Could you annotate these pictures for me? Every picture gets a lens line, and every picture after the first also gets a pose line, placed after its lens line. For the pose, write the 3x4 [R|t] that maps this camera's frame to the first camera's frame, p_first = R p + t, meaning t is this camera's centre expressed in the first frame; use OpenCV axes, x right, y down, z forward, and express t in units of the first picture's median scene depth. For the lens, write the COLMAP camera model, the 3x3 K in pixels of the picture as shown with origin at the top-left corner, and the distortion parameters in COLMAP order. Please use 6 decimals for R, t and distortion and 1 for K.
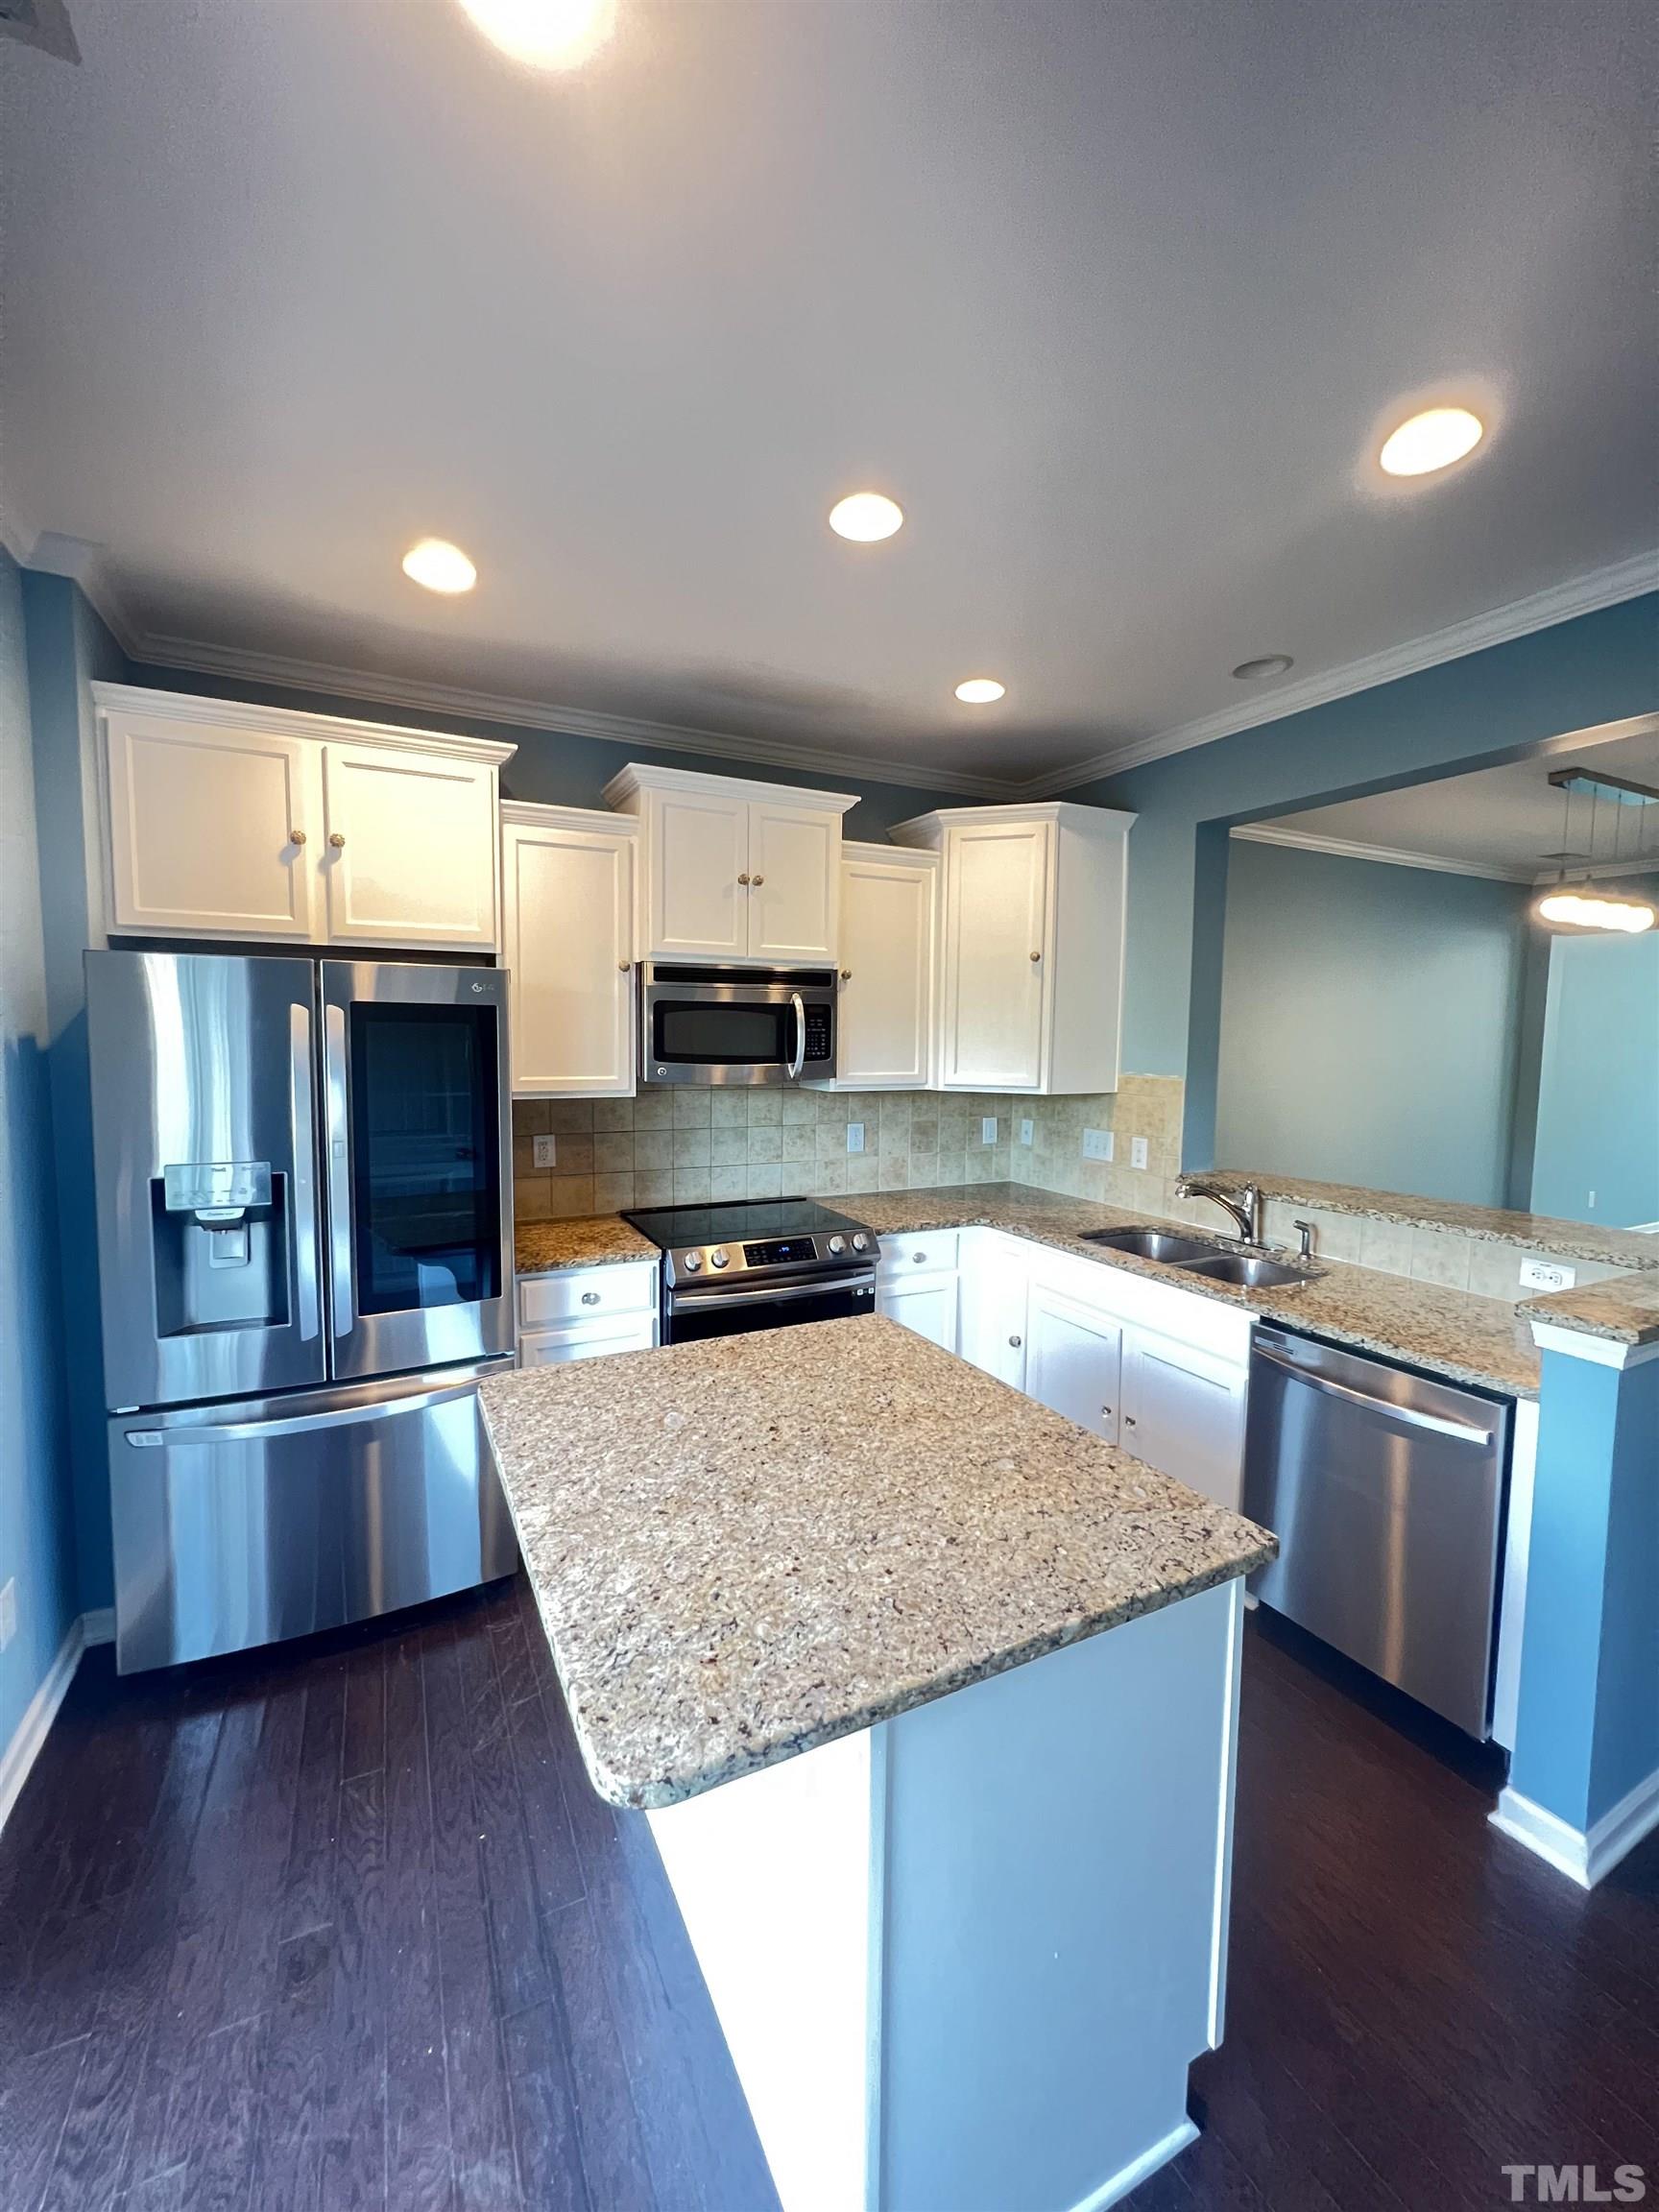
lens RADIAL K [[888.5, 0, 833.6], [0, 888.5, 1106.0], [0, 0, 1]] dist [-0.003967, 0.000933]
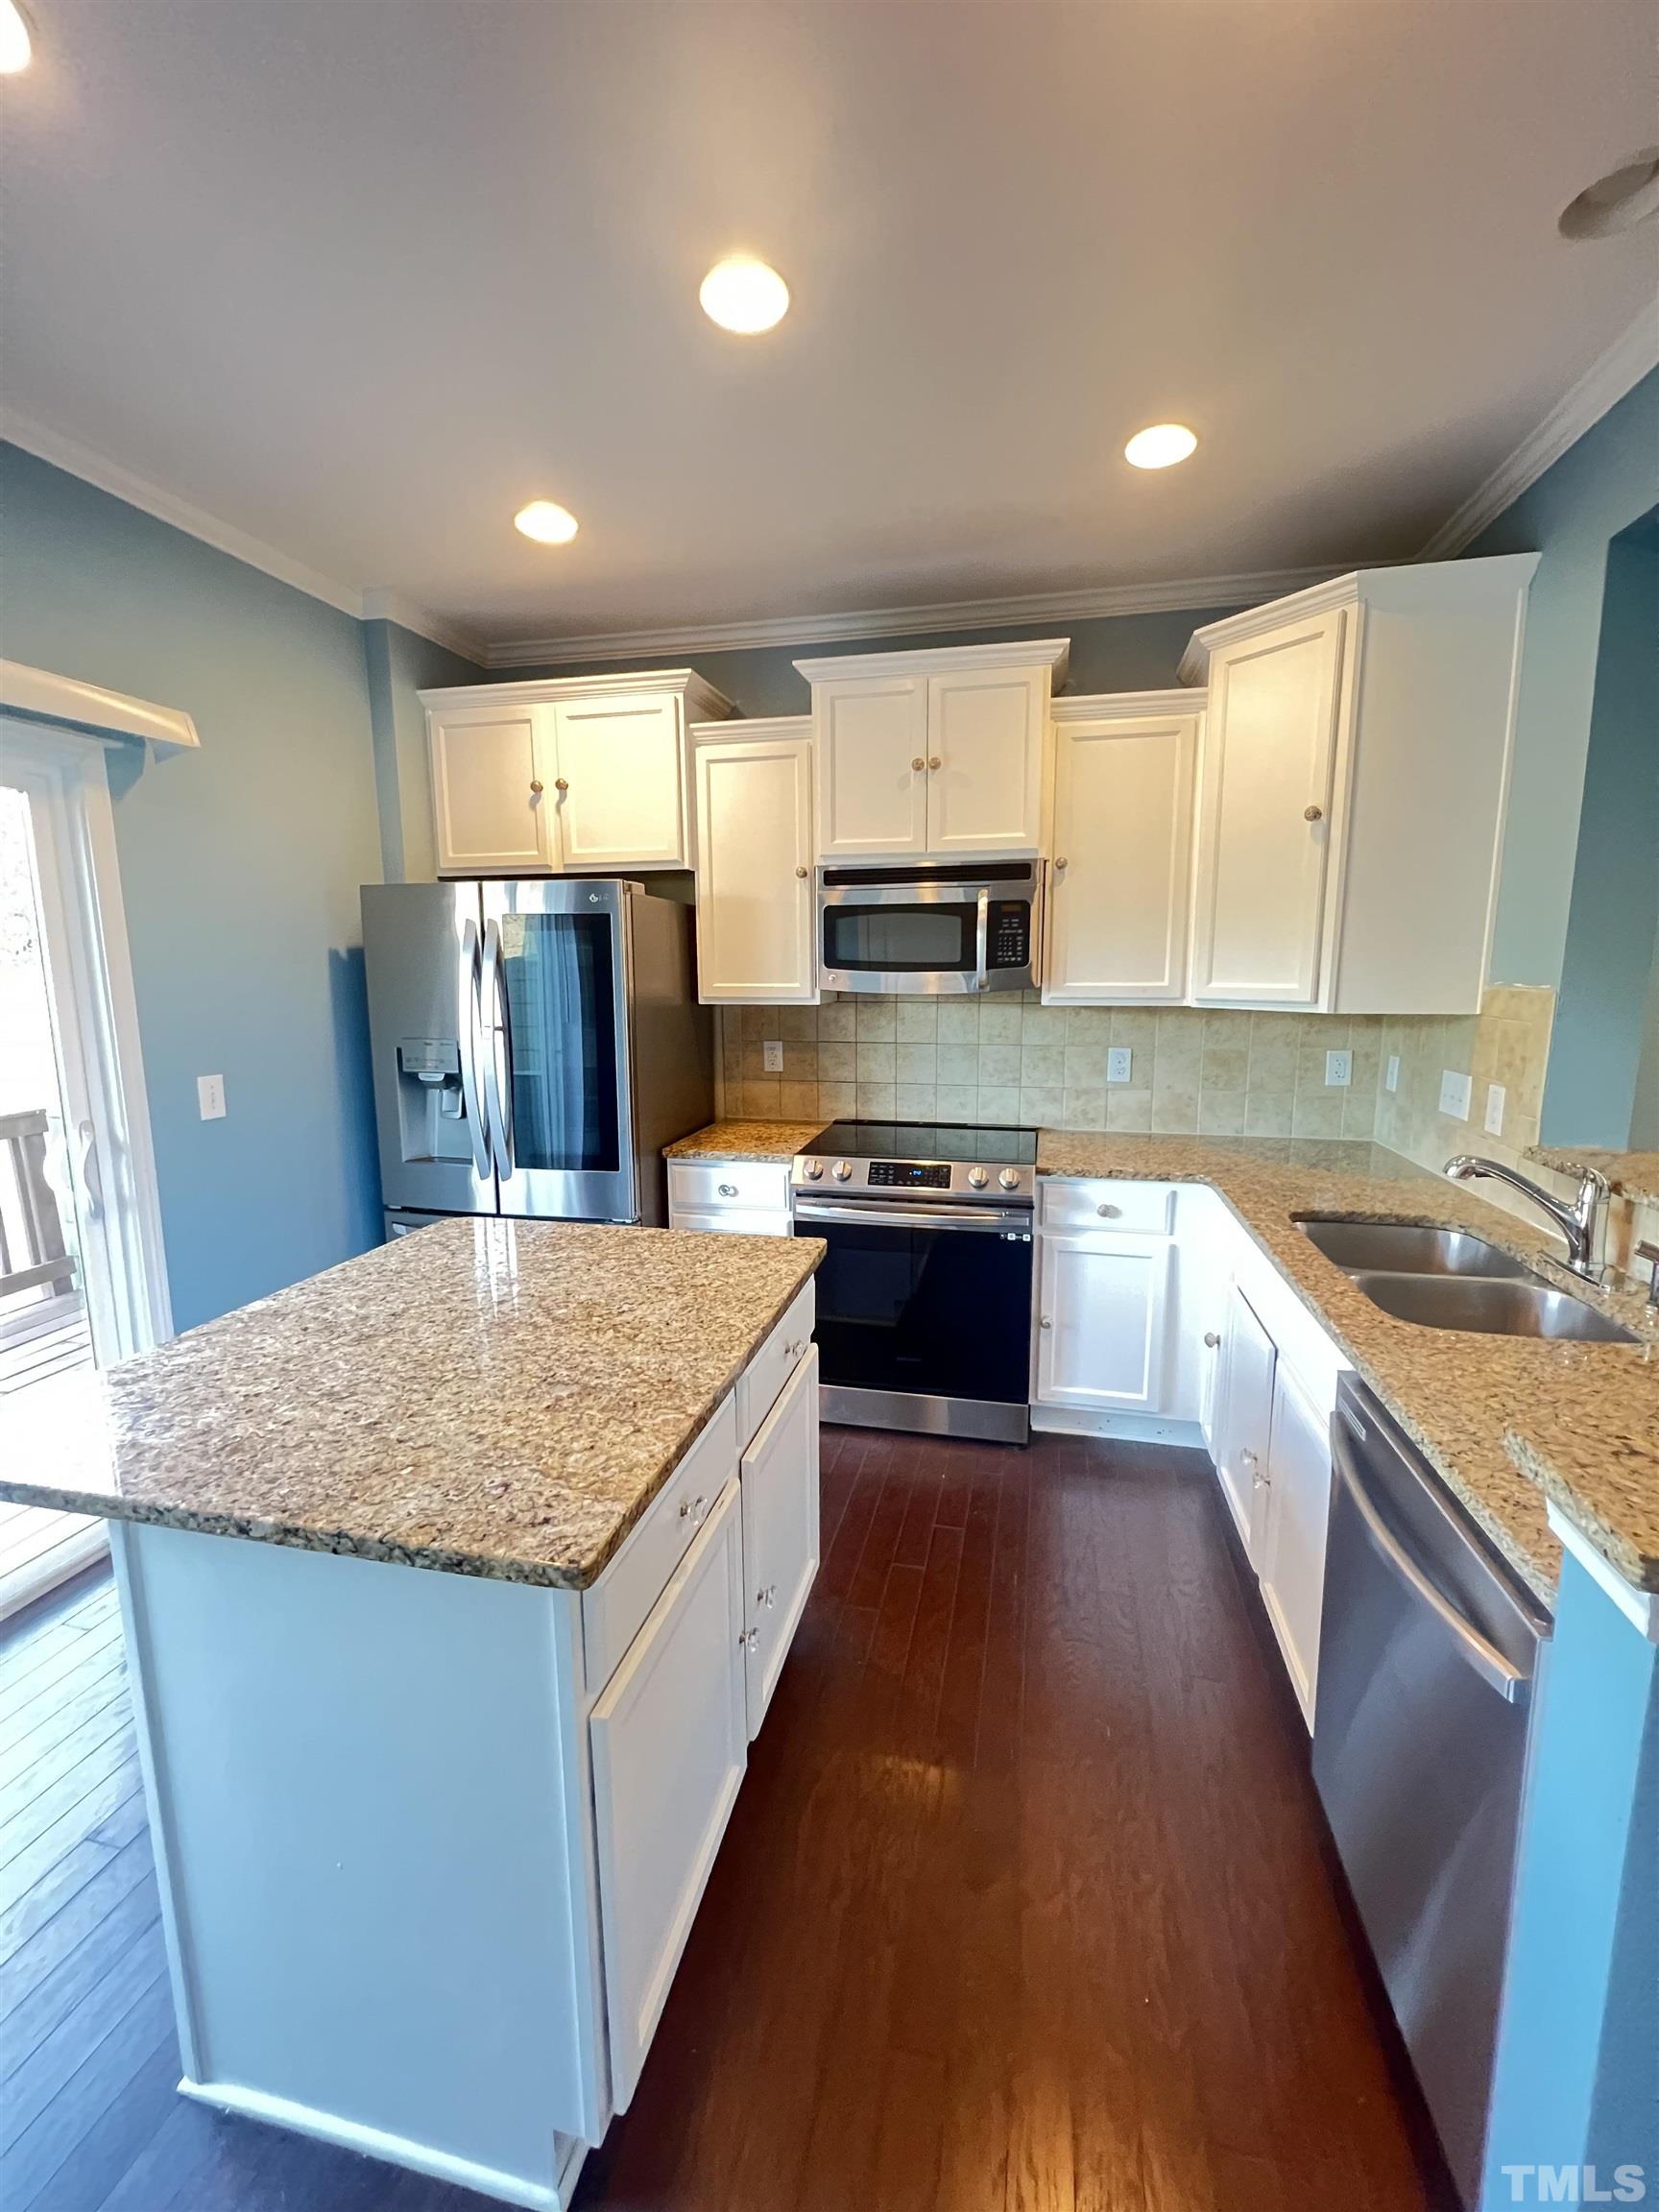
lens RADIAL K [[888.5, 0, 833.8], [0, 888.5, 1103.0], [0, 0, 1]] dist [-0.003967, 0.000933]
pose [[0.765618, 0.083472, -0.637857, 0.480399], [-0.040368, 0.995826, 0.081863, 0.019063], [0.642027, -0.036927, 0.765792, 0.260182]]
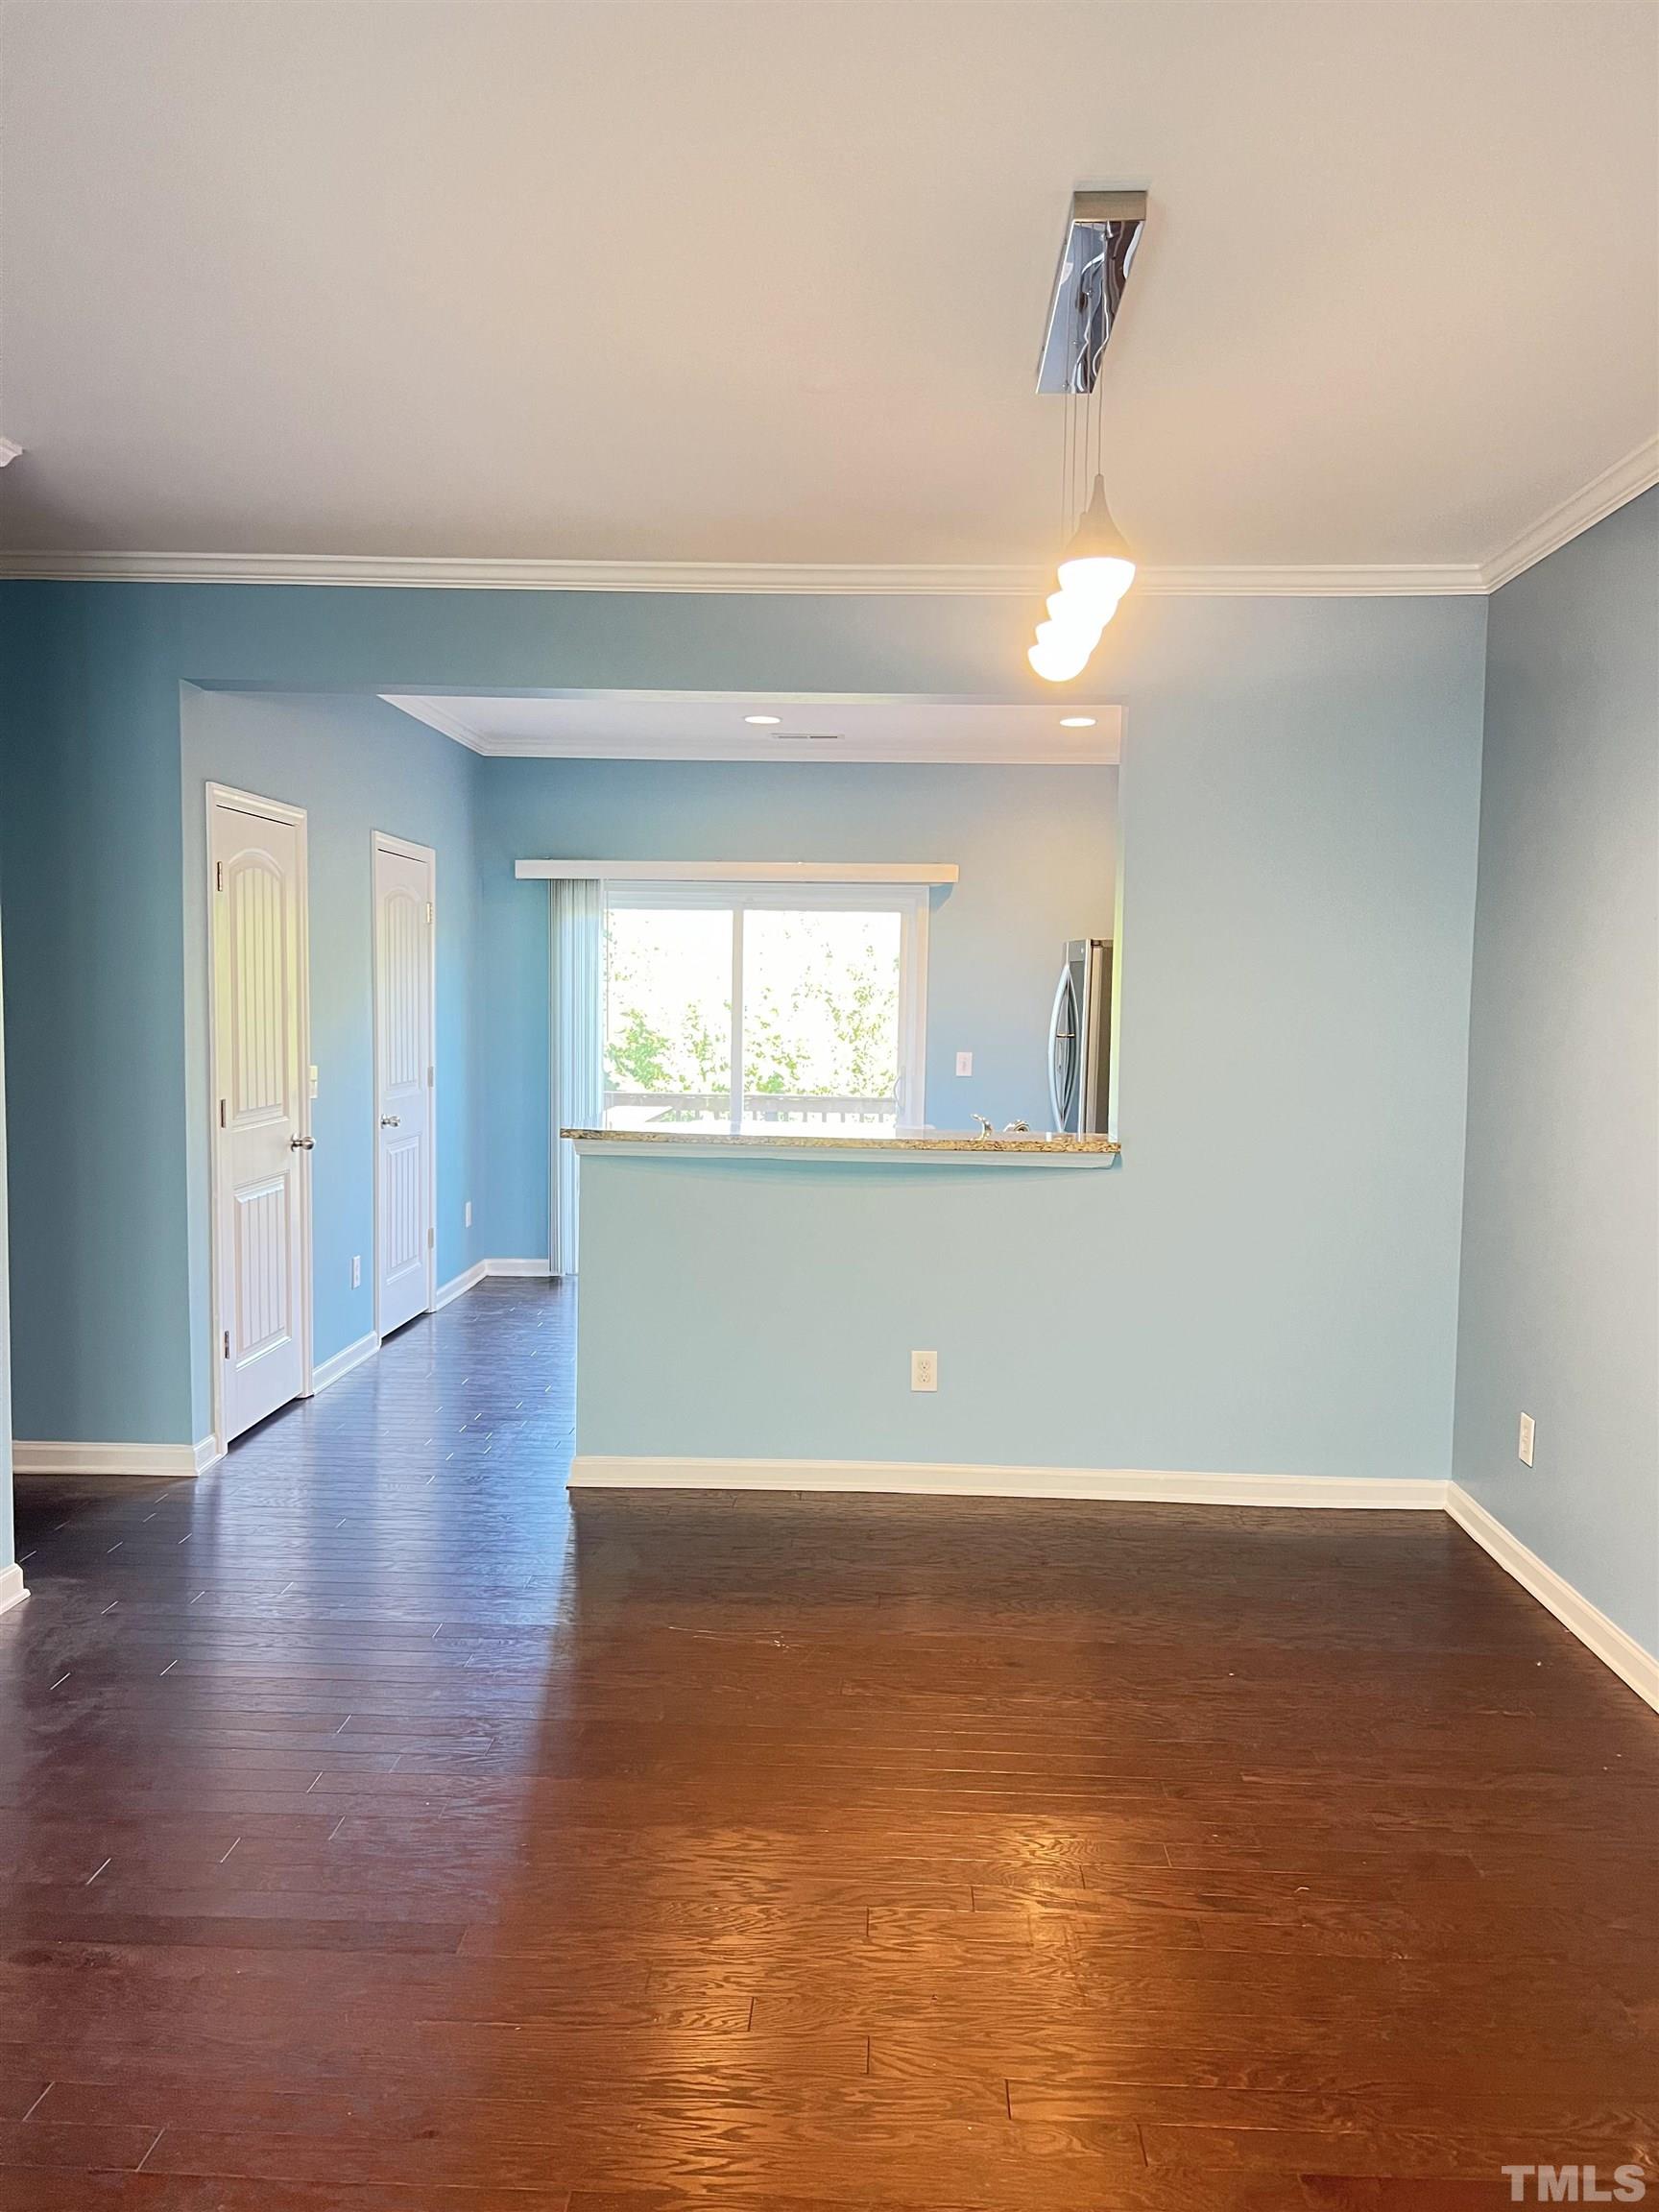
lens RADIAL K [[1656.9, 0, 863.4], [0, 1656.9, 1091.4], [0, 0, 1]] dist [0.050459, -0.067567]
pose [[-0.476657, 0.032343, -0.878494, 2.163484], [-0.096554, 0.991351, 0.088886, -0.089880], [0.873771, 0.127190, -0.469411, 1.790800]]
